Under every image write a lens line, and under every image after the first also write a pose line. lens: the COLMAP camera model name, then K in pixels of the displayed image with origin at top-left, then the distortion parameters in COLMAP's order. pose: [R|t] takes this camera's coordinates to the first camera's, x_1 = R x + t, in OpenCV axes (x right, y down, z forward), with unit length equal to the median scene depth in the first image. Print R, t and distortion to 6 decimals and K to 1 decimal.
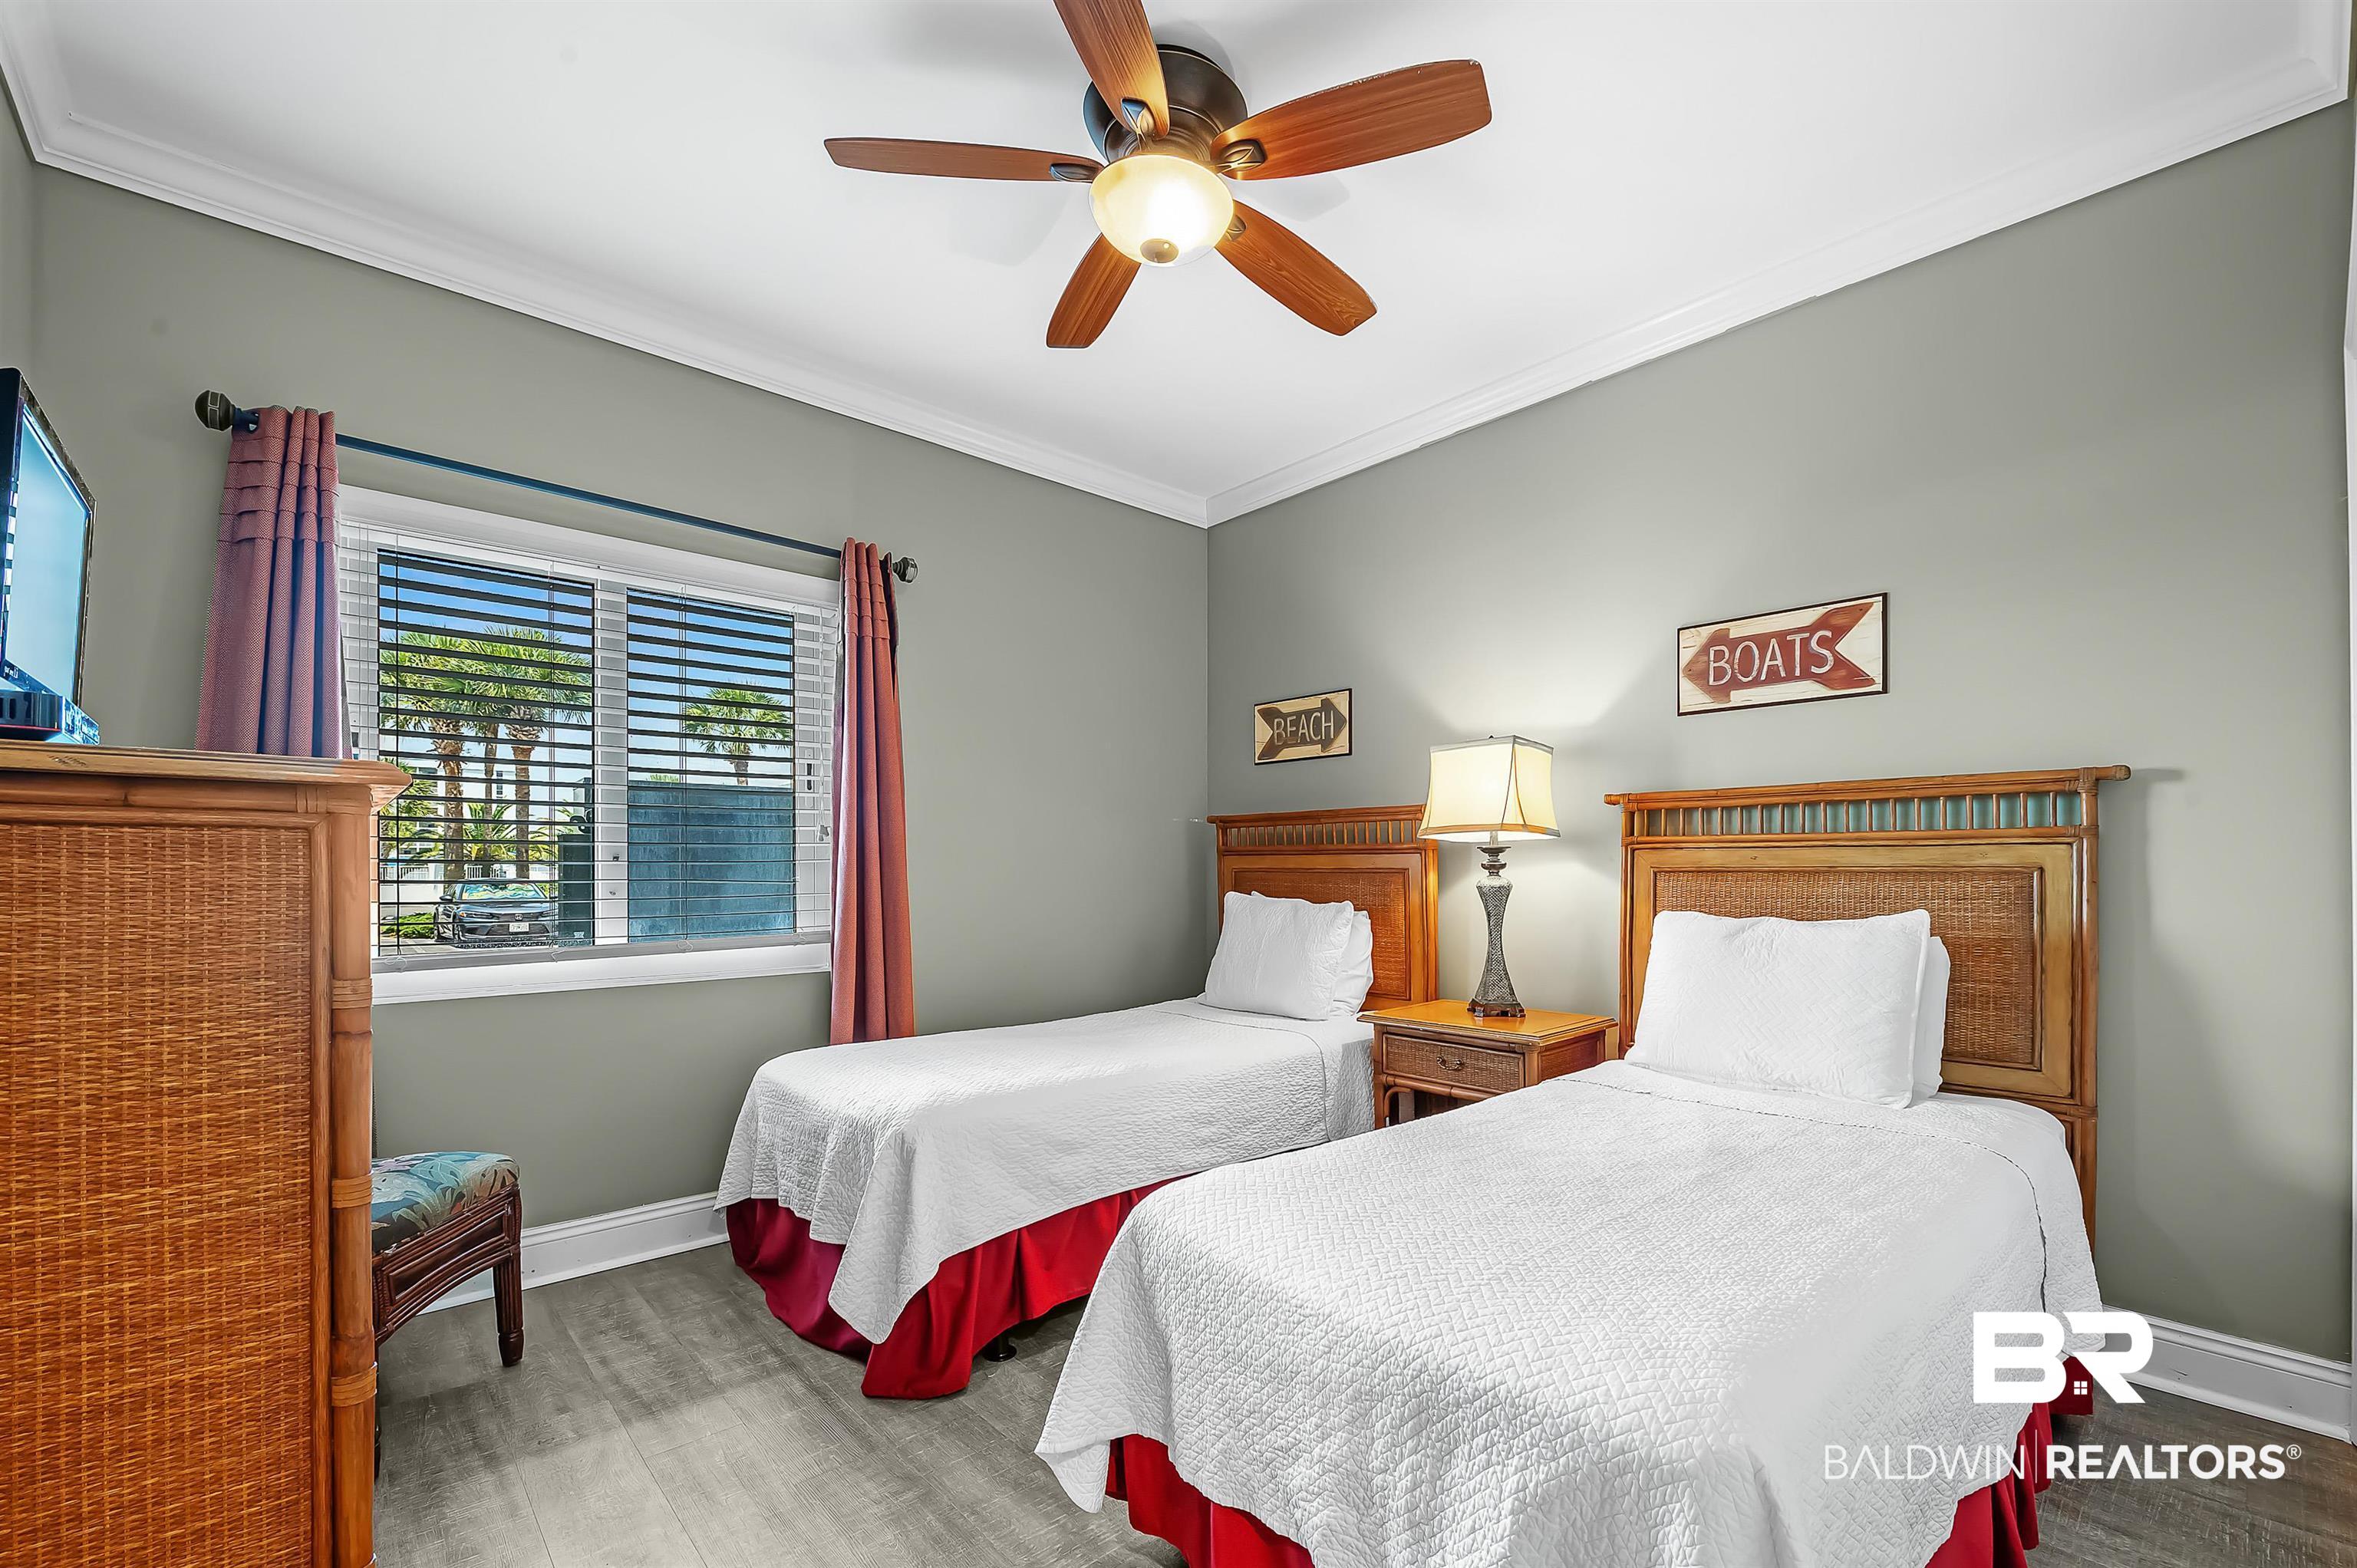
lens RADIAL K [[971.6, 0, 1201.1], [0, 971.6, 856.2], [0, 0, 1]] dist [-0.010581, -0.000147]
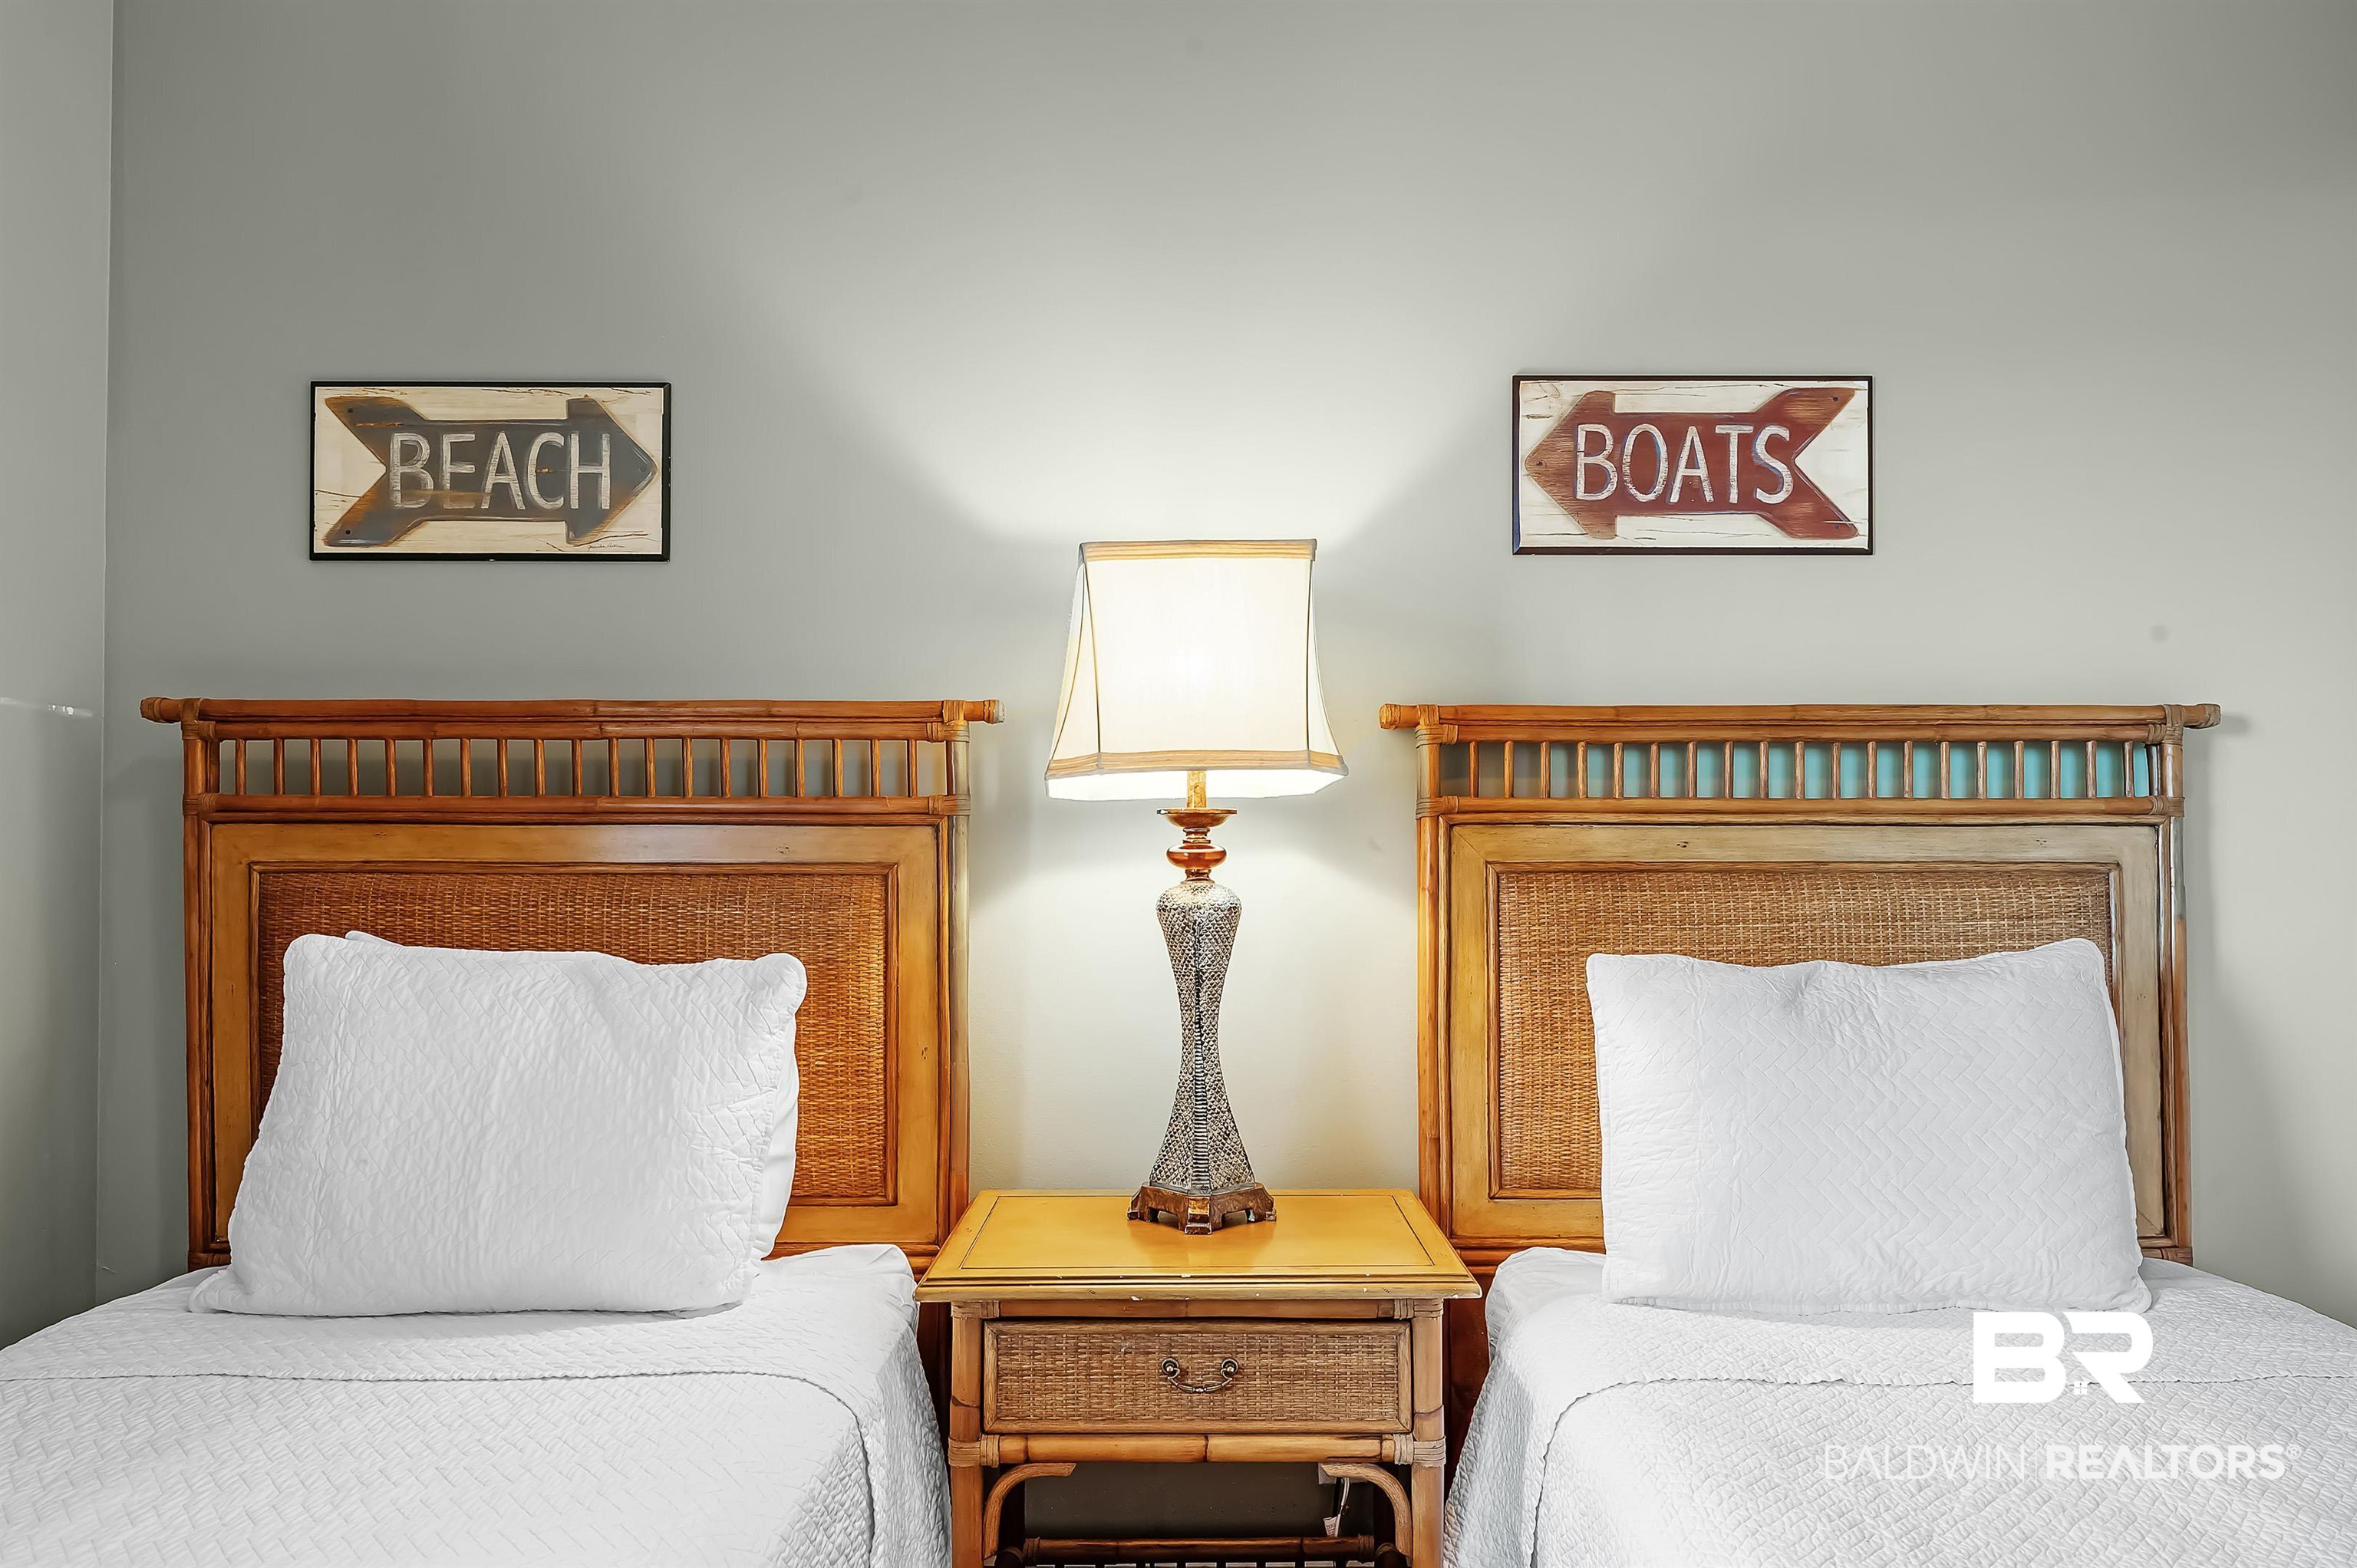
lens RADIAL K [[1579.1, 0, 1178.7], [0, 1579.1, 840.0], [0, 0, 1]] dist [-0.001770, -0.001042]
pose [[0.679424, 0.018340, 0.733516, -0.195968], [-0.010724, 0.999829, -0.015066, 0.013091], [-0.733667, 0.002370, 0.679505, 0.557524]]
